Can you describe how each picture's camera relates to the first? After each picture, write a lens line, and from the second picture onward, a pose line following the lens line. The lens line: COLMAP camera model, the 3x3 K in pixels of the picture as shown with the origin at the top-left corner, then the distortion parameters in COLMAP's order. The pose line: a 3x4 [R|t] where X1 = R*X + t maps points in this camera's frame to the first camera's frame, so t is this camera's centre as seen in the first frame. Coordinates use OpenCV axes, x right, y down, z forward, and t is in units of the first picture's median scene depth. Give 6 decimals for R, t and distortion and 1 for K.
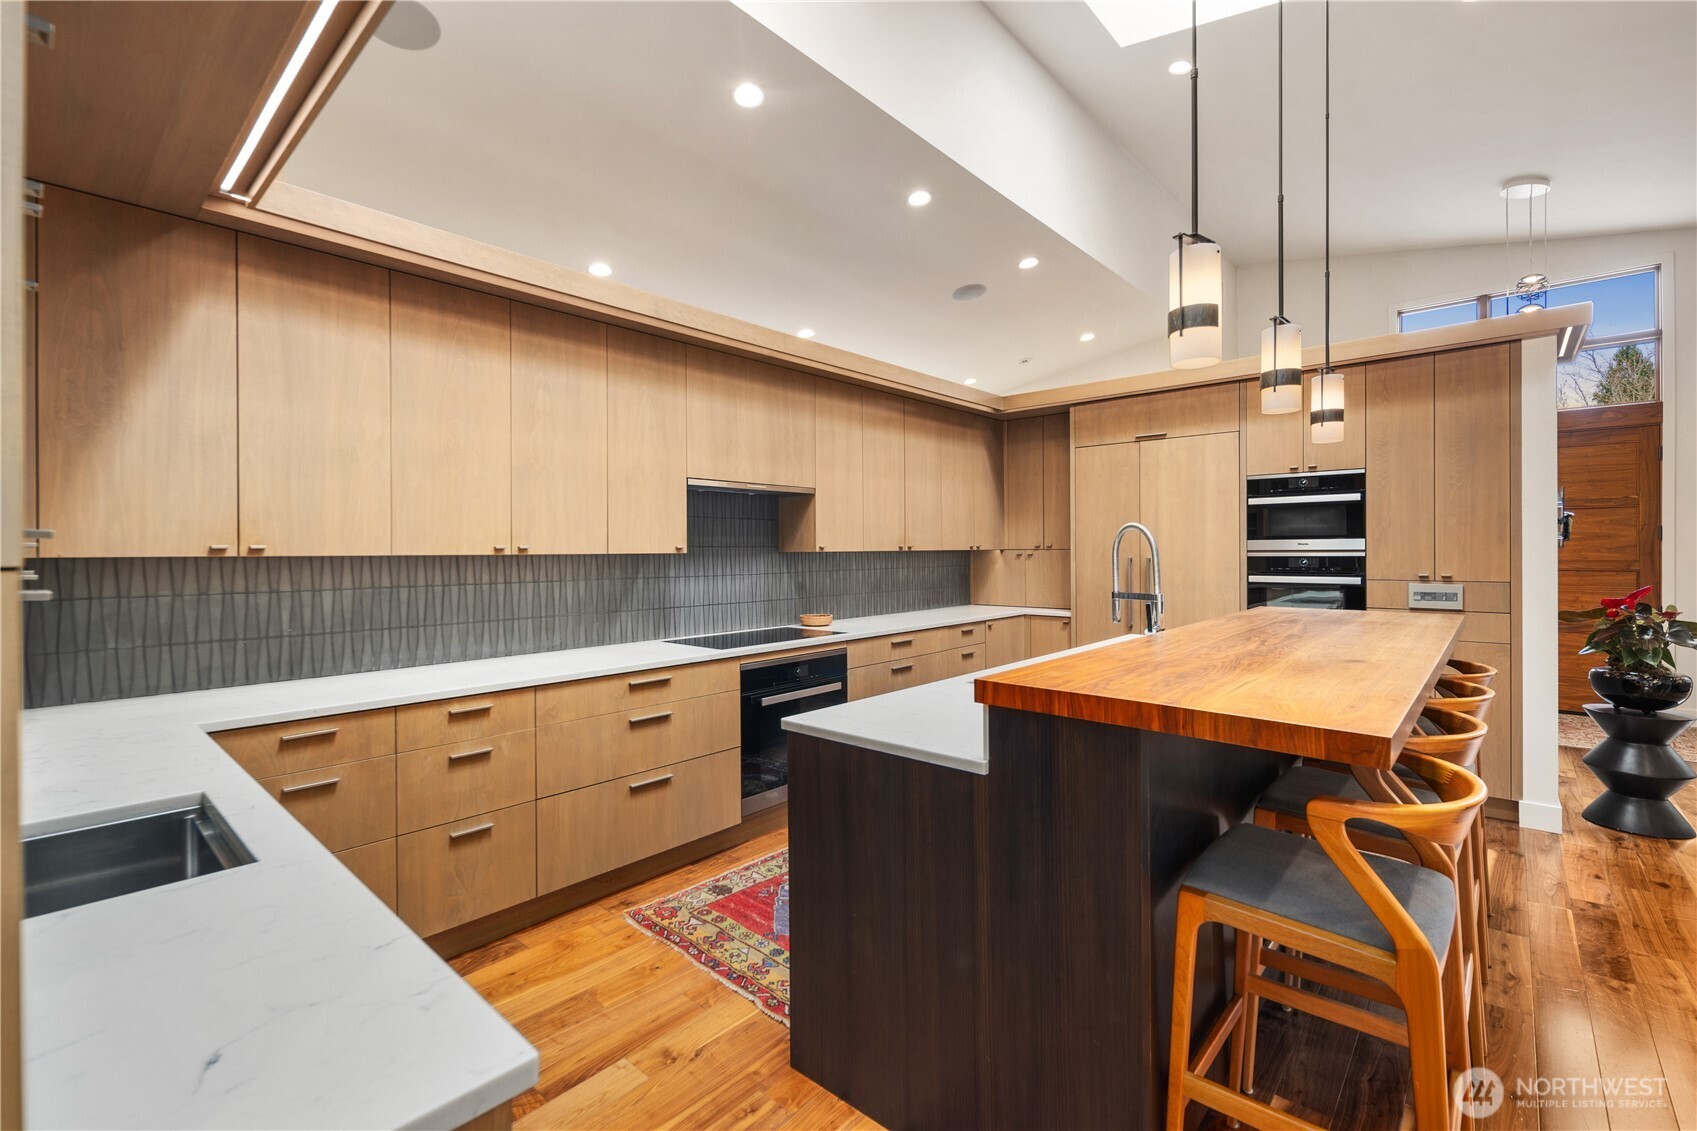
lens RADIAL K [[741.4, 0, 844.5], [0, 741.4, 553.9], [0, 0, 1]] dist [-0.001997, -0.001044]
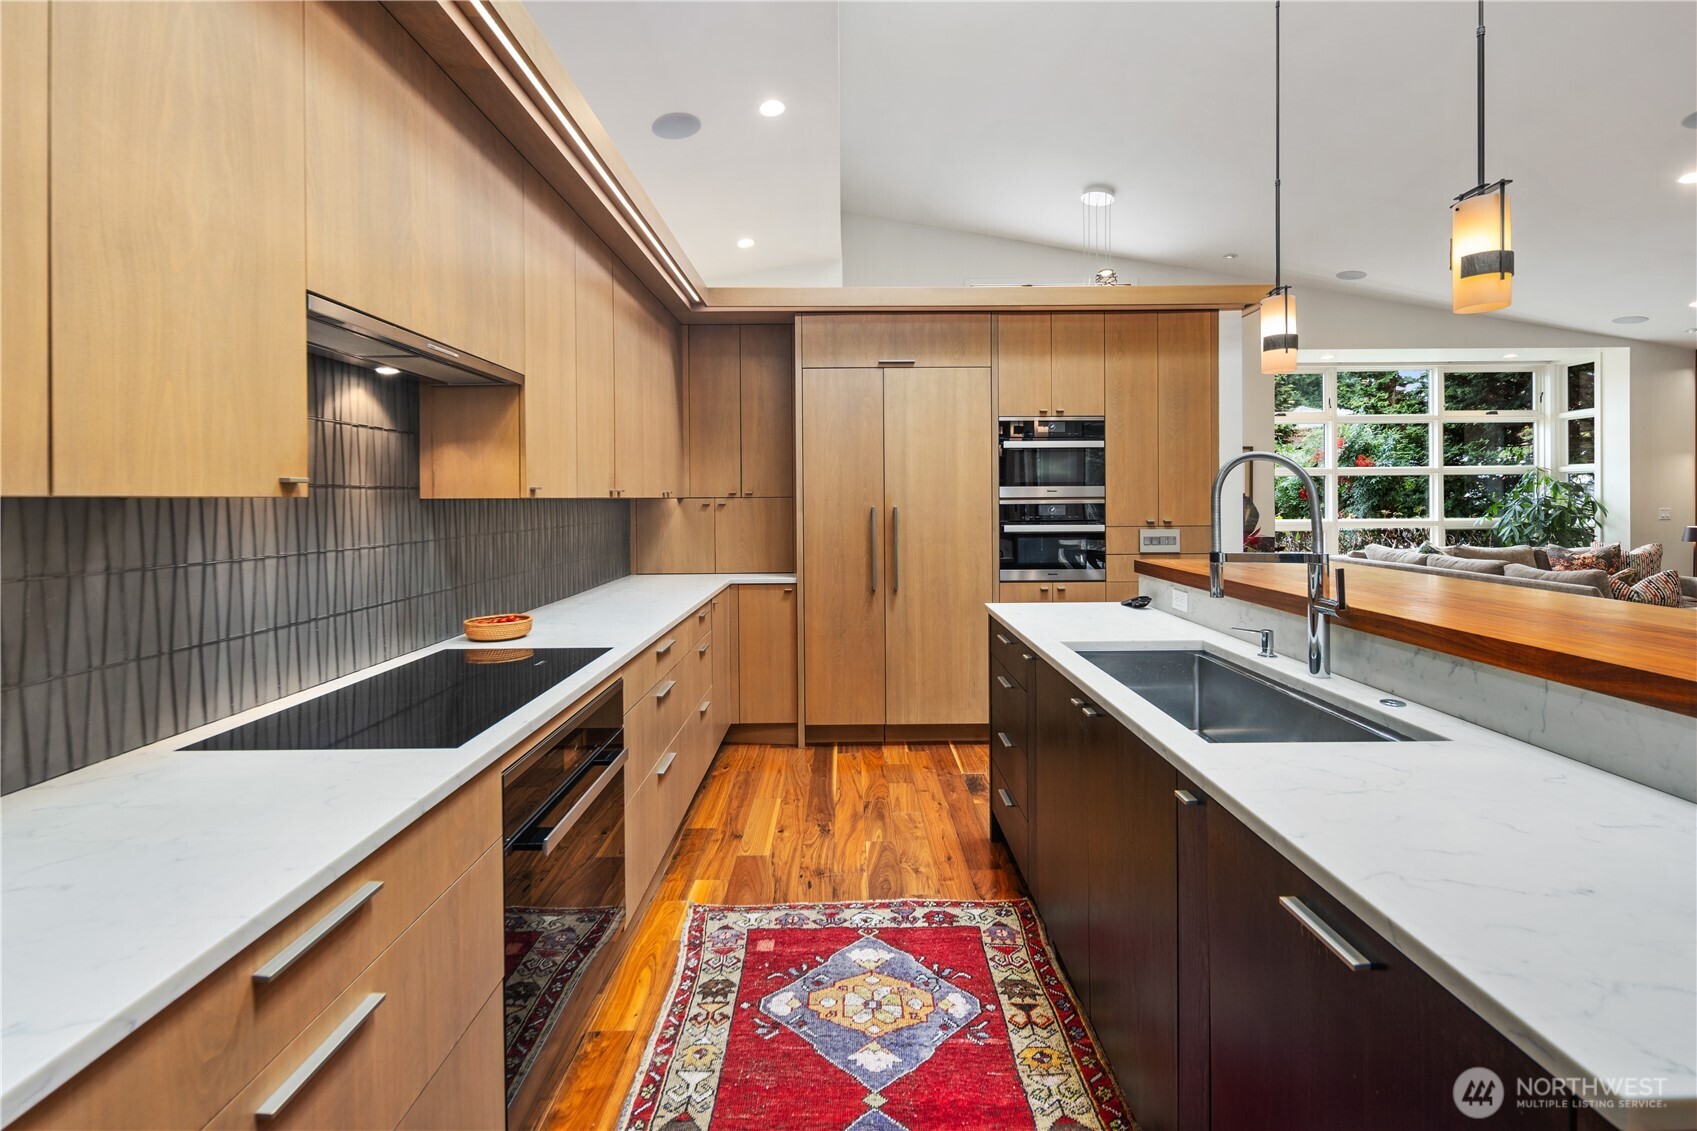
lens RADIAL K [[741.4, 0, 850.6], [0, 741.4, 507.1], [0, 0, 1]] dist [-0.001997, -0.001044]
pose [[0.739600, -0.005284, 0.673026, -0.223818], [0.005519, 0.999983, 0.001787, 0.004060], [-0.673024, 0.002393, 0.739617, 0.474034]]
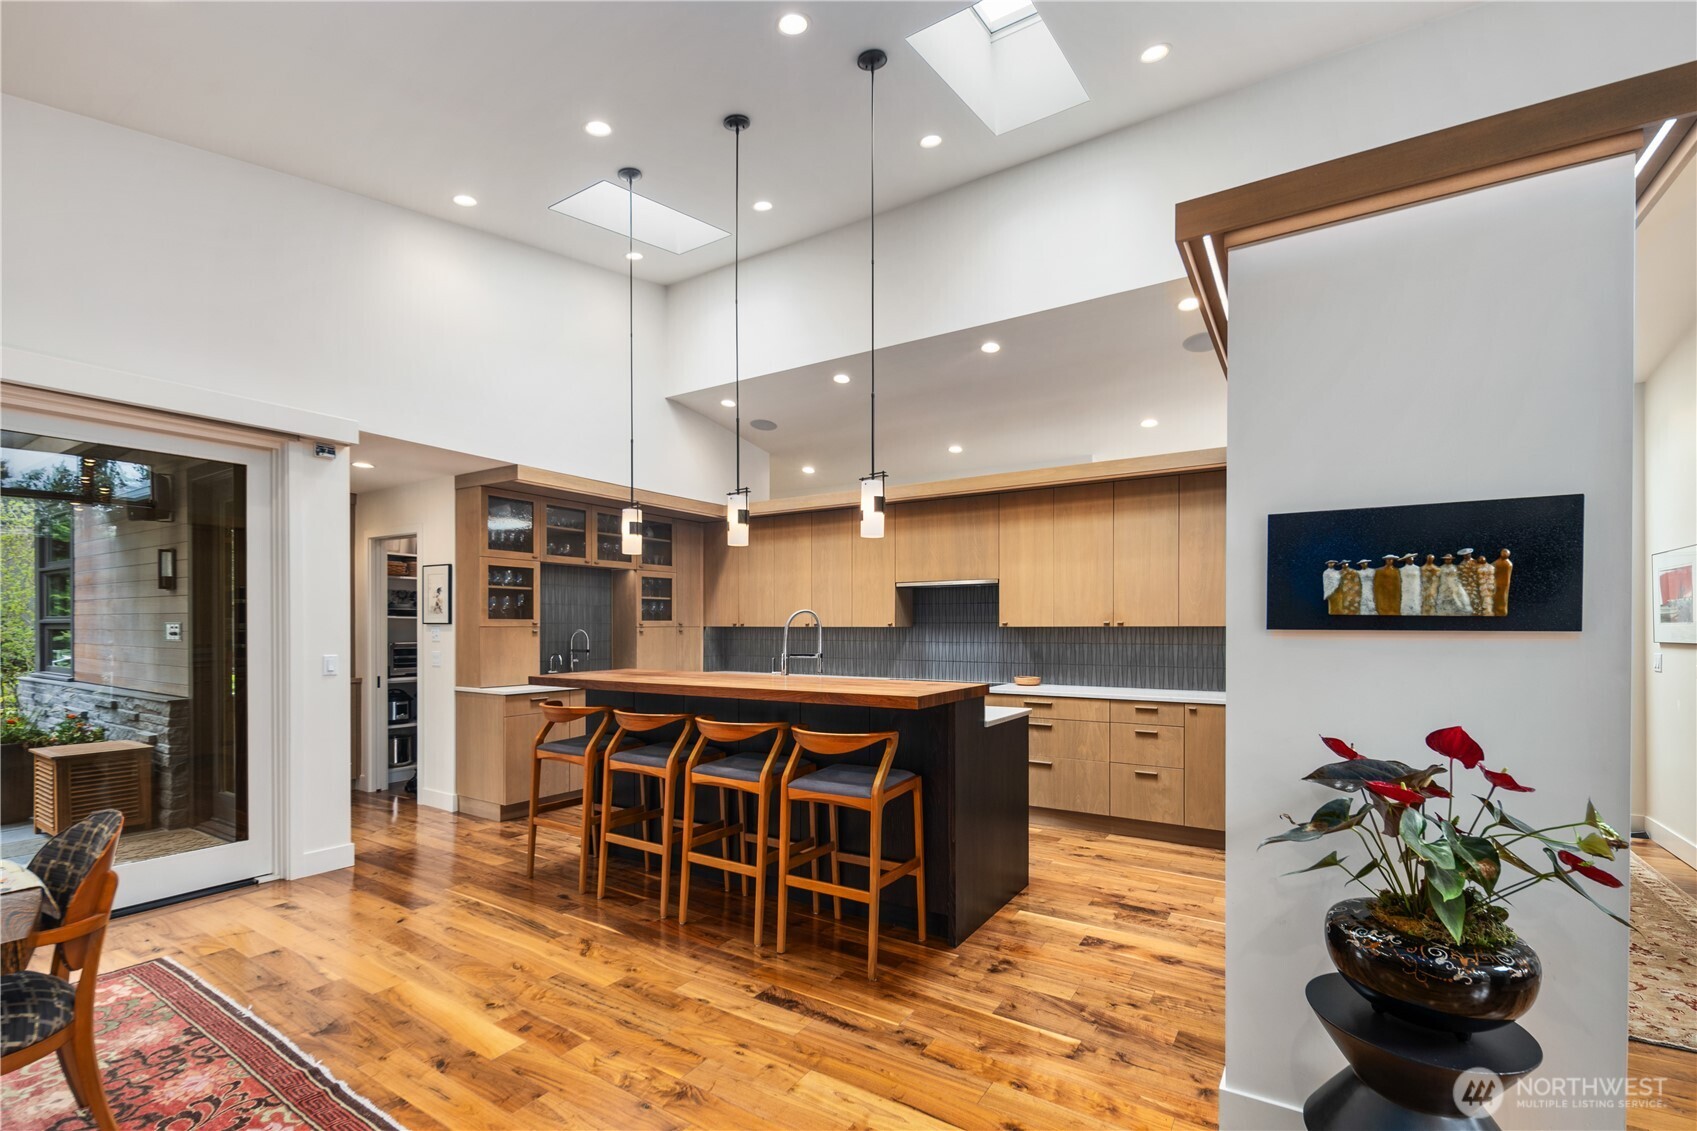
lens RADIAL K [[741.4, 0, 847.7], [0, 741.4, 632.2], [0, 0, 1]] dist [-0.001997, -0.001044]
pose [[0.156689, 0.013939, -0.987550, 1.249181], [-0.005946, 0.999896, 0.013170, -0.009477], [0.987630, 0.003808, 0.156756, 0.535637]]
